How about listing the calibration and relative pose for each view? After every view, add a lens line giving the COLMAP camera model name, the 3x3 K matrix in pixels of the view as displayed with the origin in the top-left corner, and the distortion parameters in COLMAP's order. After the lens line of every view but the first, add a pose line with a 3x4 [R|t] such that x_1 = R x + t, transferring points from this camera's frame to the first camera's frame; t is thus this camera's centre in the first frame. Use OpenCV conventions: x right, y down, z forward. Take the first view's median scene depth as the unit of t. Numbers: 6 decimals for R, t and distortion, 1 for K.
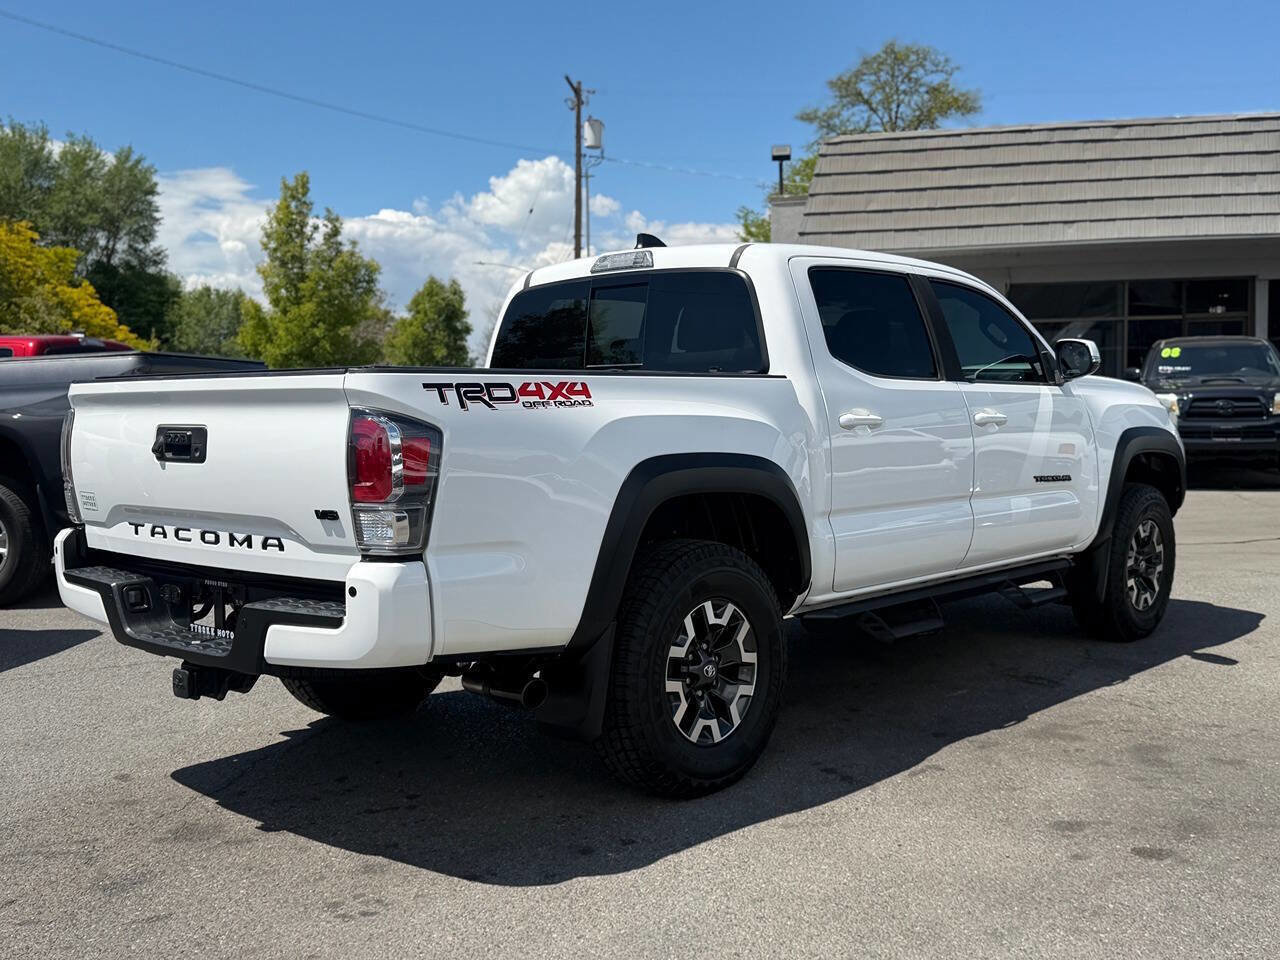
lens RADIAL K [[1286.5, 0, 647.4], [0, 1286.5, 481.8], [0, 0, 1]] dist [0.190372, -0.428171]
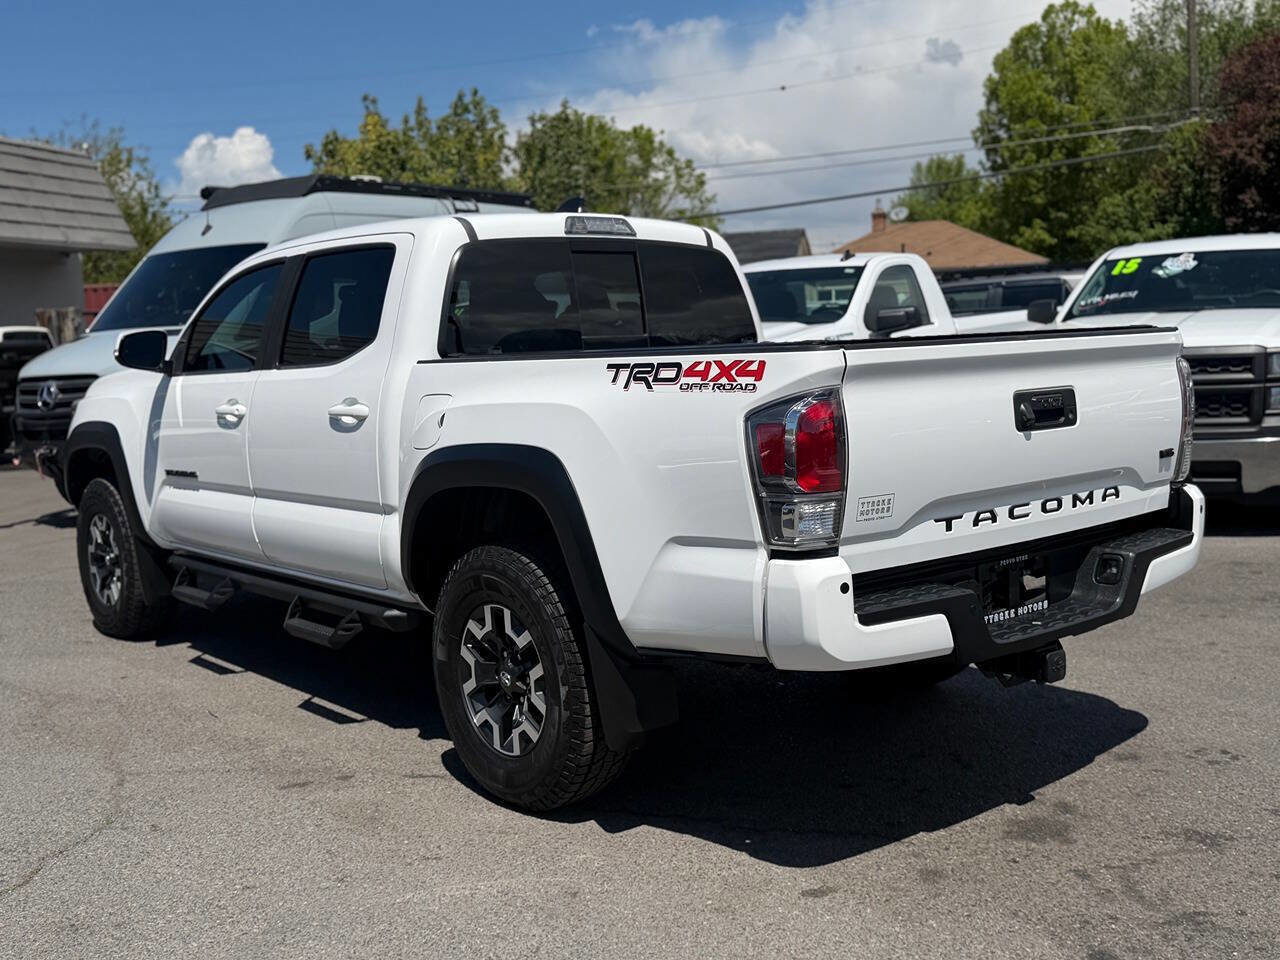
lens RADIAL K [[1291.2, 0, 640.6], [0, 1291.2, 484.5], [0, 0, 1]] dist [0.193899, -0.424427]
pose [[0.137288, -0.097930, 0.985678, -0.236547], [0.098968, 0.991477, 0.084722, -0.014884], [-0.985575, 0.085919, 0.145809, 0.207951]]
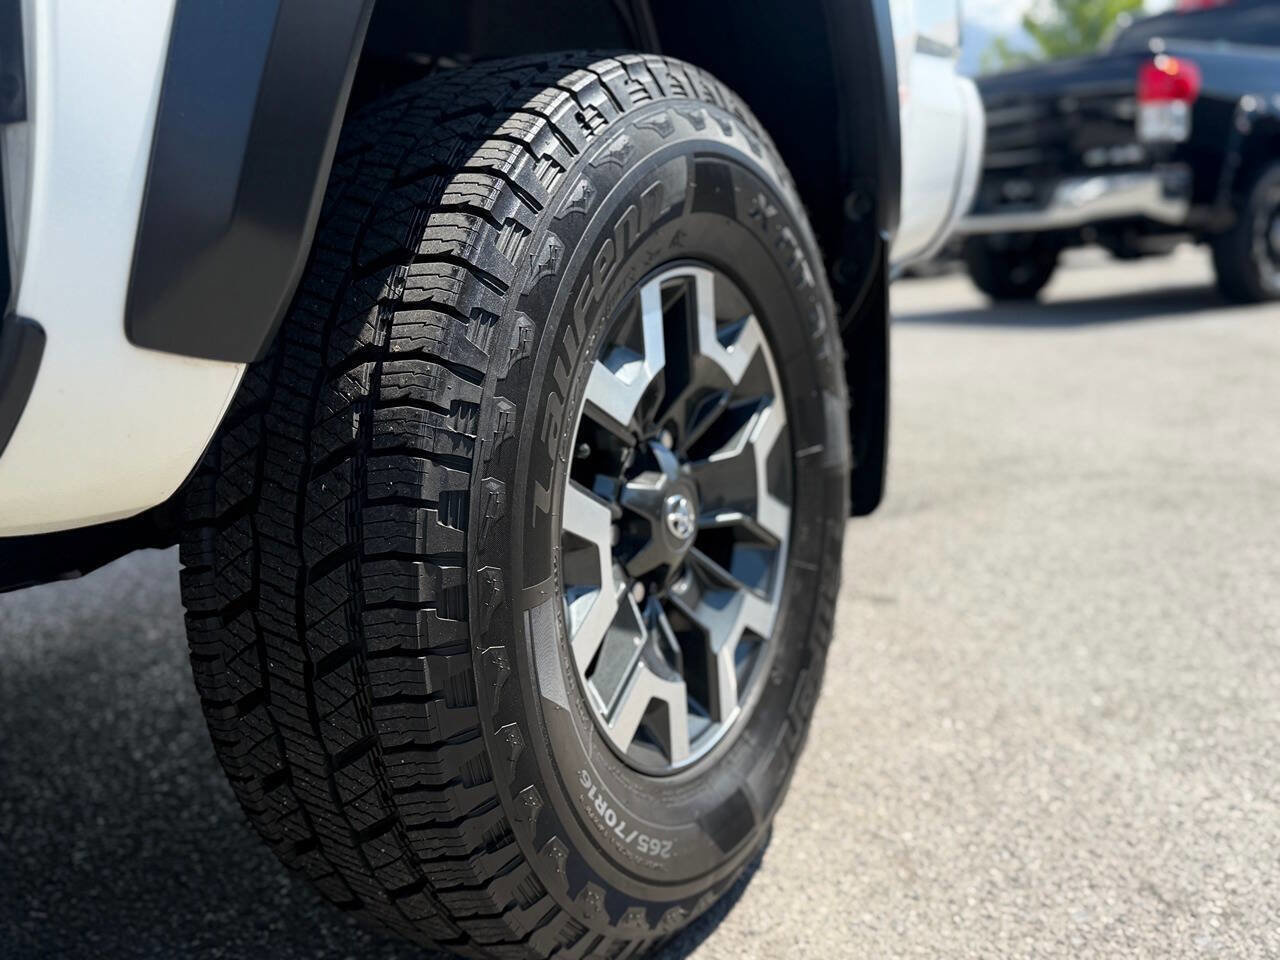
lens RADIAL K [[1291.2, 0, 640.6], [0, 1291.2, 484.5], [0, 0, 1]] dist [0.193899, -0.424427]
pose [[-0.971722, 0.108432, -0.209757, -0.044479], [0.054641, 0.967475, 0.246996, 0.010748], [0.229717, 0.228550, -0.946042, 0.311436]]
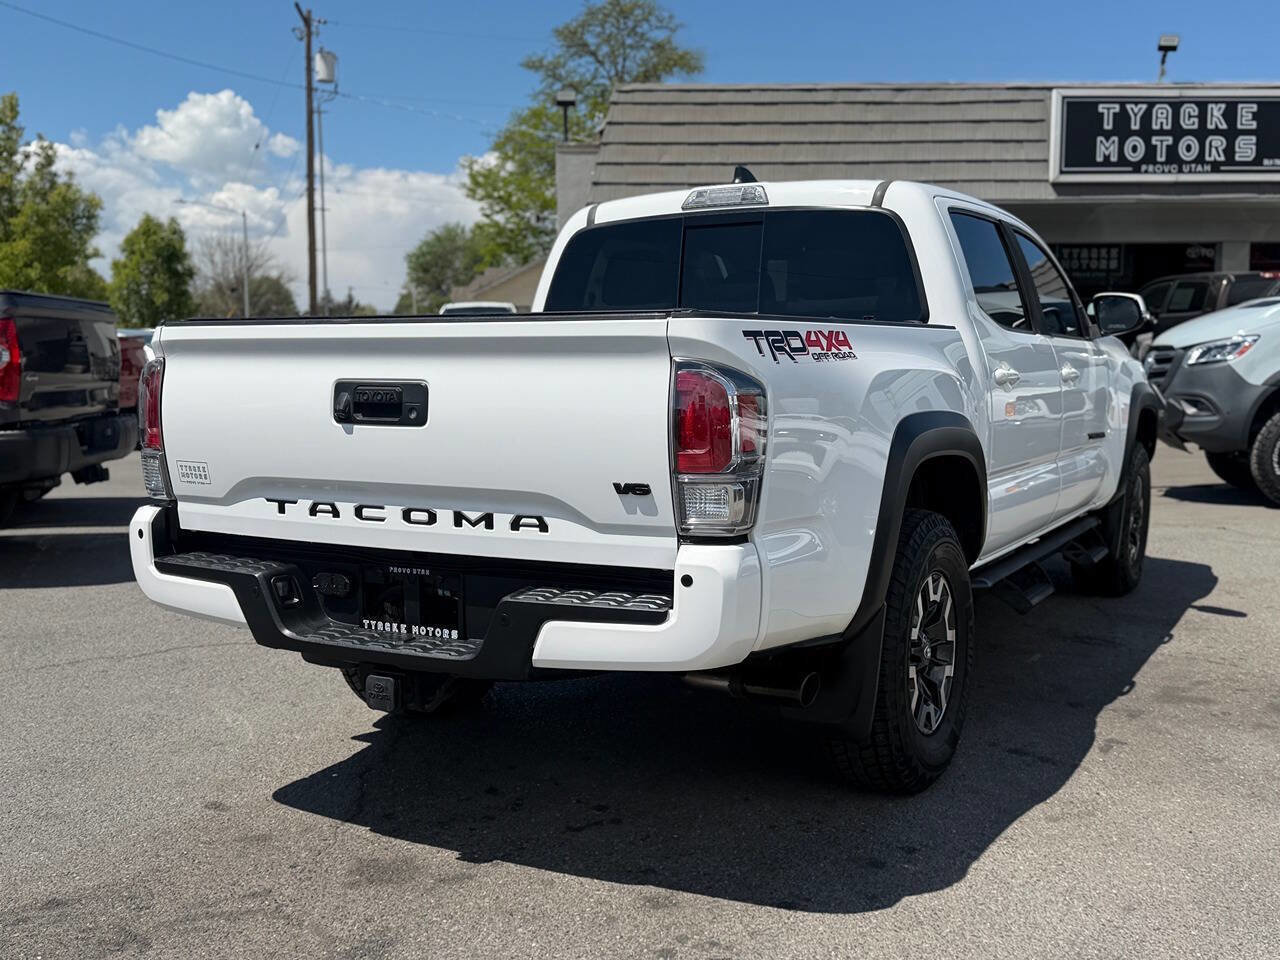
lens RADIAL K [[1291.2, 0, 640.6], [0, 1291.2, 484.5], [0, 0, 1]] dist [0.193899, -0.424427]
pose [[0.975393, -0.014204, 0.220017, -0.068169], [0.006178, 0.999292, 0.037124, -0.001277], [-0.220389, -0.034851, 0.974789, 0.030661]]
